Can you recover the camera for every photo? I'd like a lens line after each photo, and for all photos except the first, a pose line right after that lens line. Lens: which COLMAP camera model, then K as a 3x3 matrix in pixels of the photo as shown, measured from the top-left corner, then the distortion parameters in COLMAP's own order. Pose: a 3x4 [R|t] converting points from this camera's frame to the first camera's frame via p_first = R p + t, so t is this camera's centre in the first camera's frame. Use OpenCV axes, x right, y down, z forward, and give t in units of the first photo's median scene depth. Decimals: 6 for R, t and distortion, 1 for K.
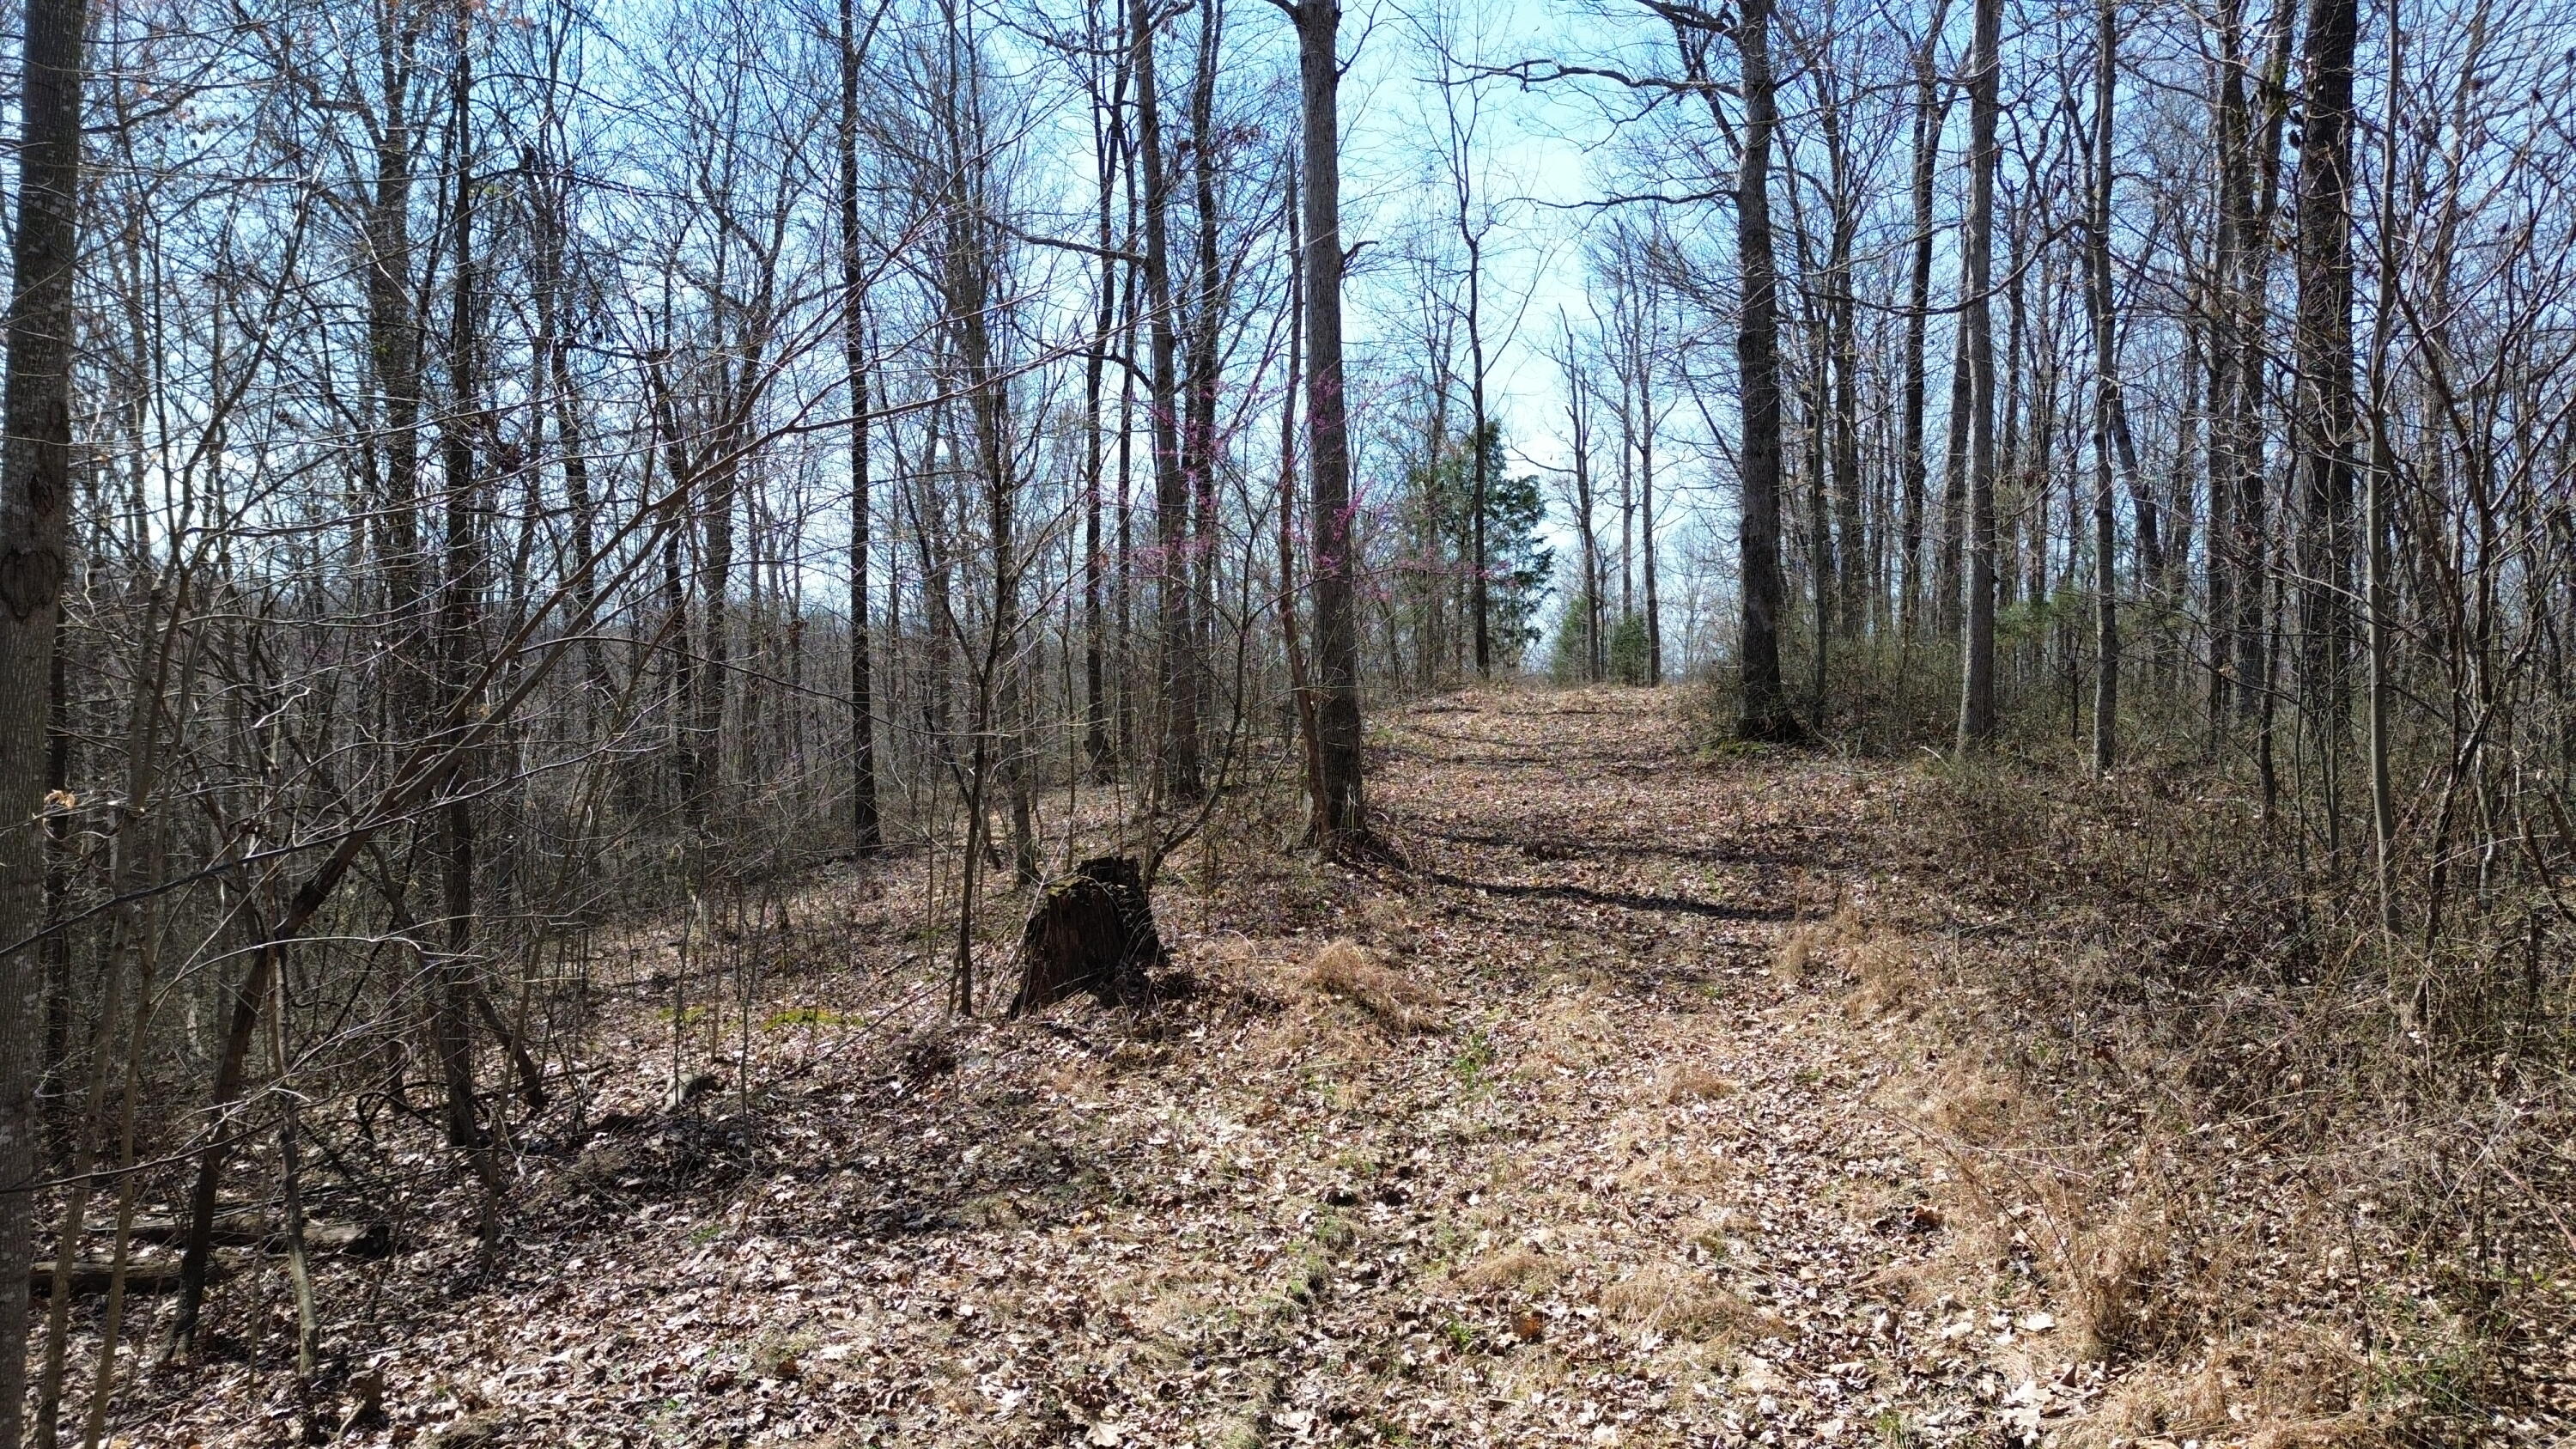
lens RADIAL K [[1823.2, 0, 1288.1], [0, 1823.2, 723.4], [0, 0, 1]] dist [0.059556, -0.054894]
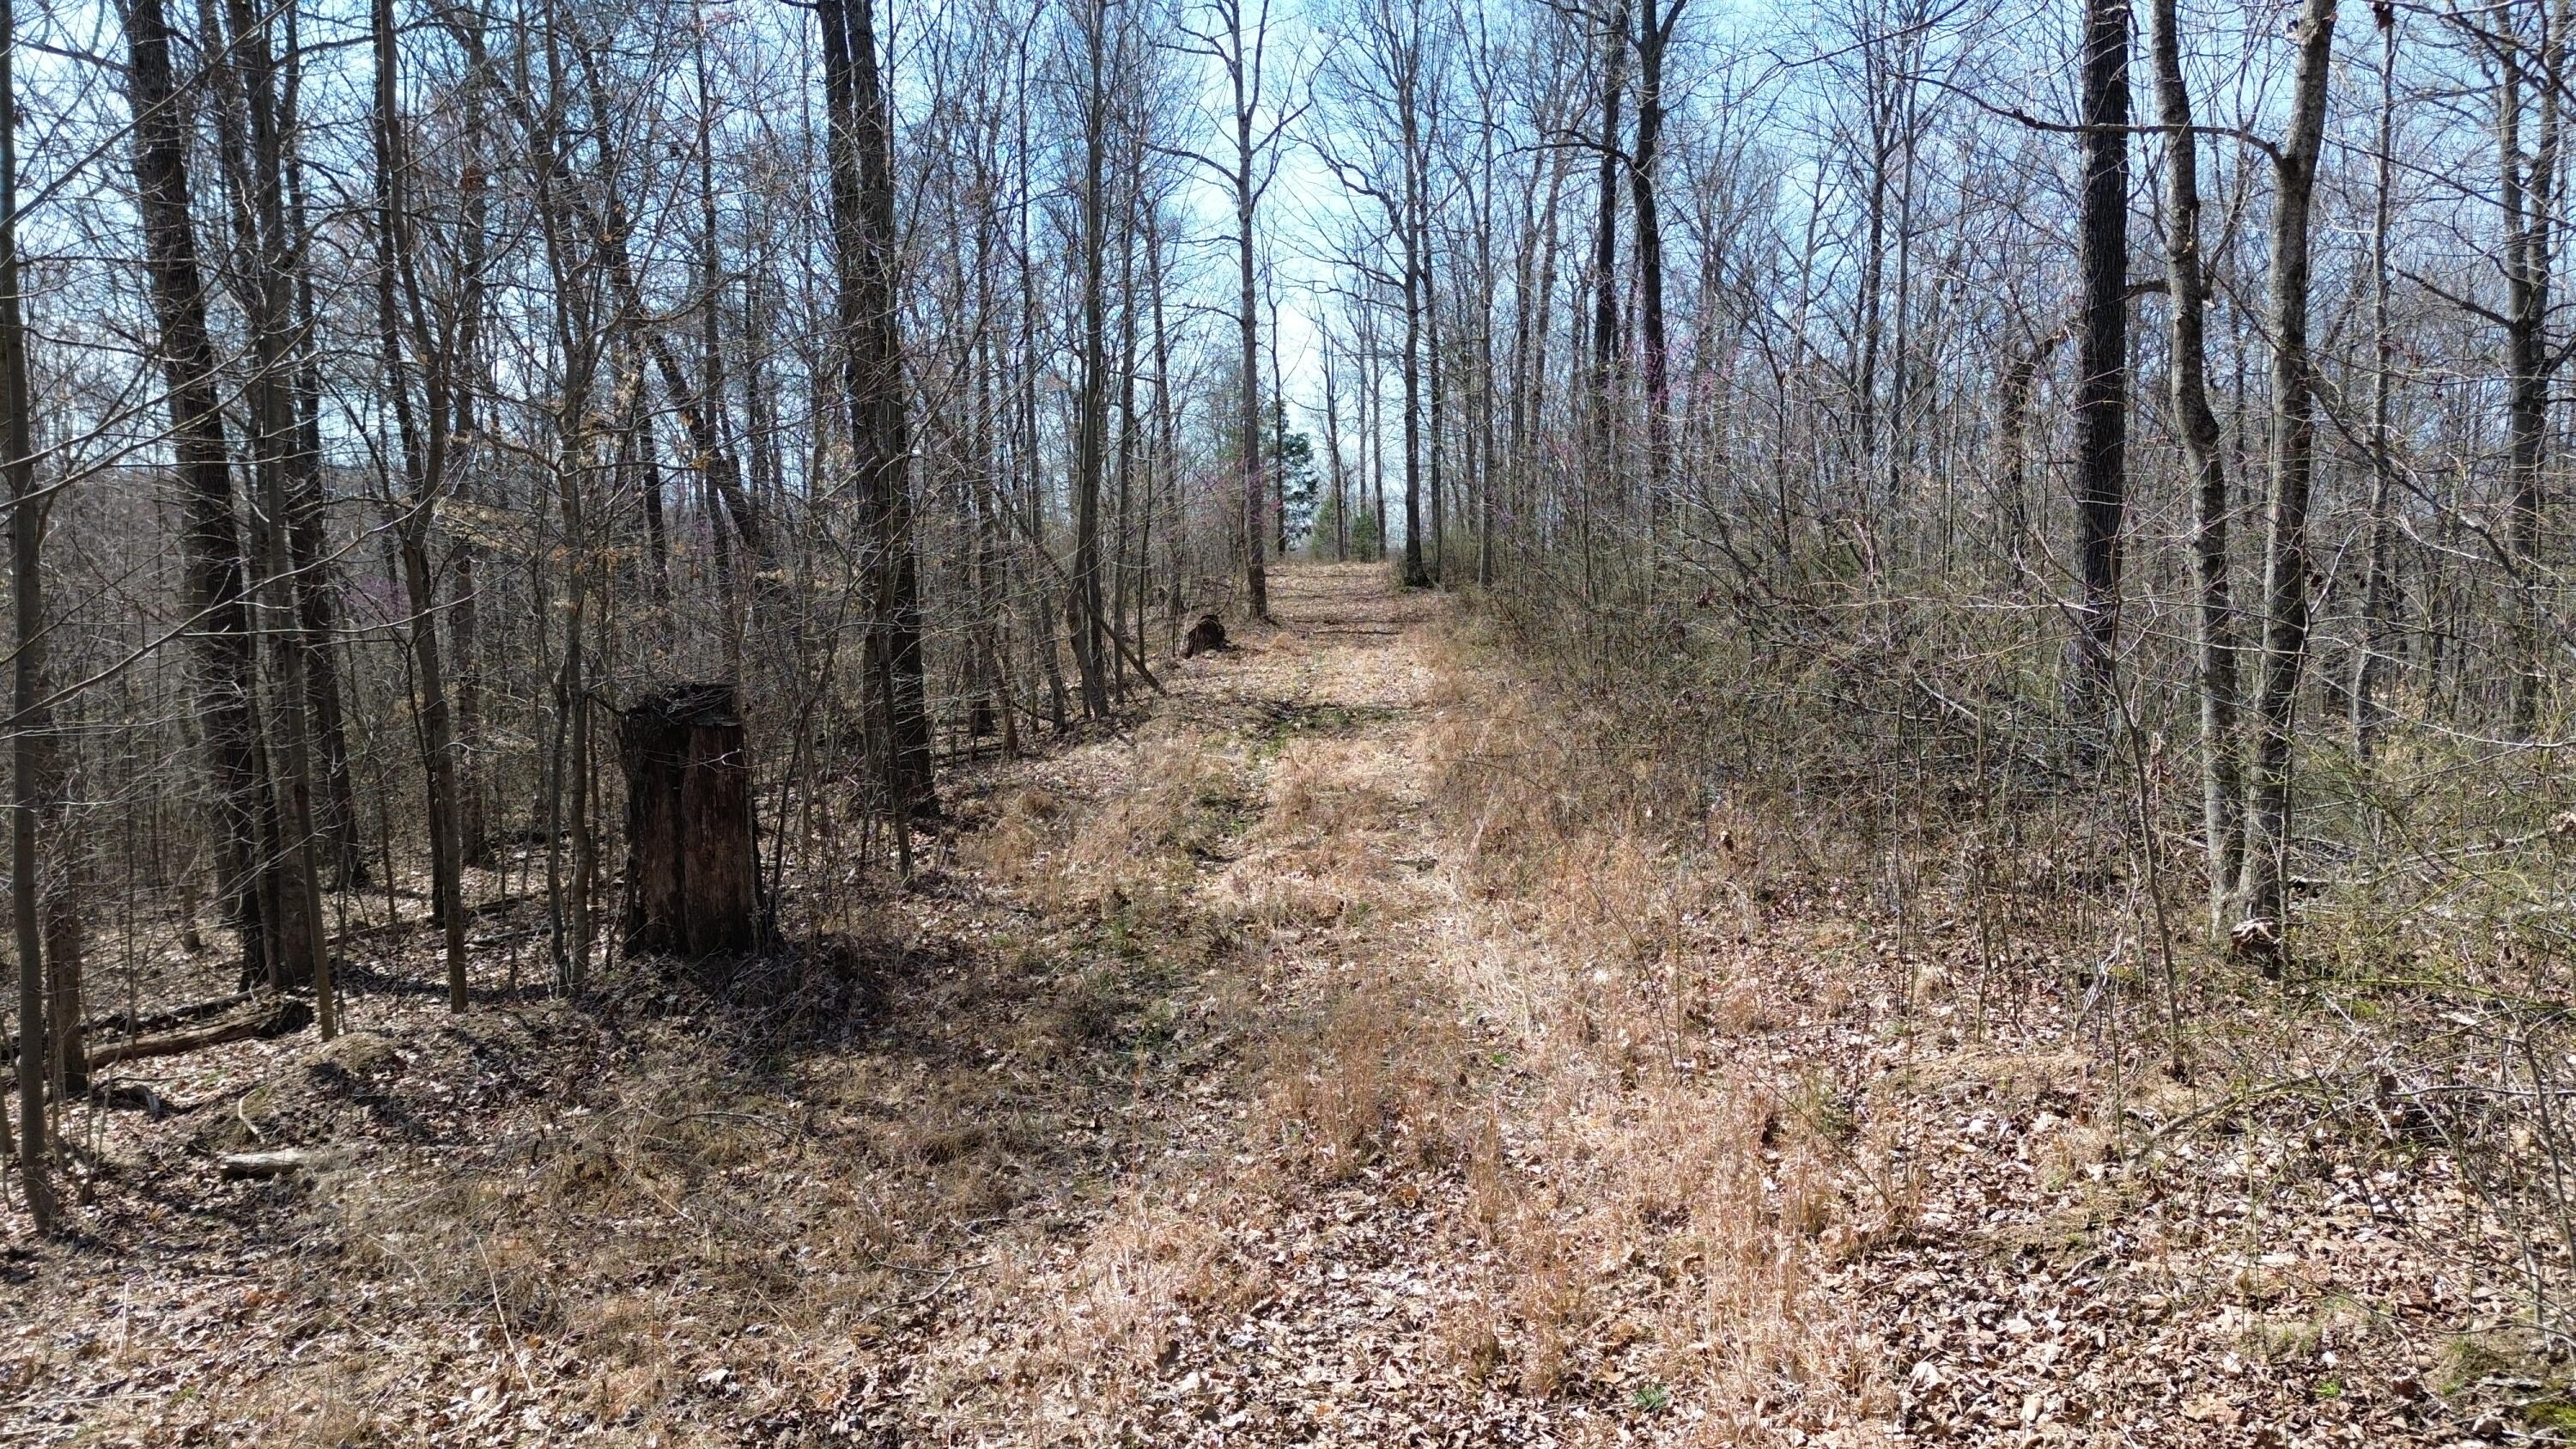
lens RADIAL K [[1823.2, 0, 1286.7], [0, 1823.2, 721.4], [0, 0, 1]] dist [0.059556, -0.054894]
pose [[0.990089, -0.015729, 0.139554, -0.078435], [0.006176, 0.997623, 0.068625, 0.006574], [-0.140302, -0.067083, 0.987834, -0.430142]]
